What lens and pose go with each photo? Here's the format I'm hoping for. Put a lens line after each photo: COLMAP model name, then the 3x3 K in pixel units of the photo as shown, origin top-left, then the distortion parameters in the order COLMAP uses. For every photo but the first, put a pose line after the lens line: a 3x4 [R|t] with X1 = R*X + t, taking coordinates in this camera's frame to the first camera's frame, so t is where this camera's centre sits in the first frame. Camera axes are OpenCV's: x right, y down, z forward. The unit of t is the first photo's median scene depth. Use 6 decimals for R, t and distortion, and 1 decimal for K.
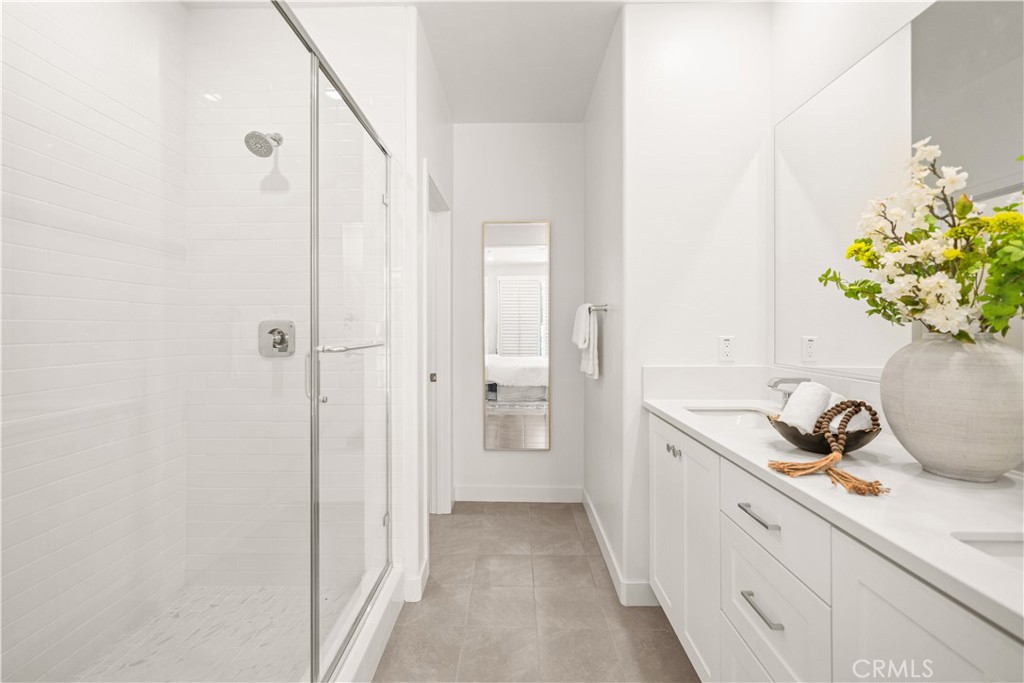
lens RADIAL K [[437.4, 0, 504.0], [0, 437.4, 322.3], [0, 0, 1]] dist [-0.003247, 0.000152]
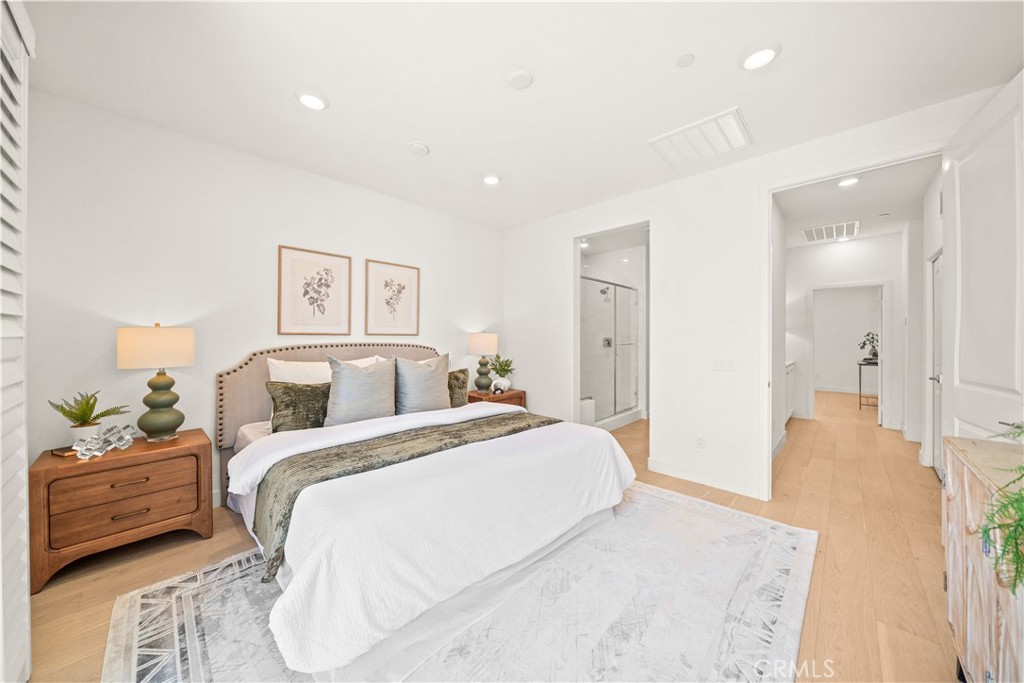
lens RADIAL K [[352.6, 0, 505.7], [0, 352.6, 340.3], [0, 0, 1]] dist [-0.005384, -0.000359]
pose [[0.734086, 0.009009, -0.678996, 0.874610], [0.004992, 0.999813, 0.018662, -0.040621], [0.679038, -0.017089, 0.733904, -1.777393]]
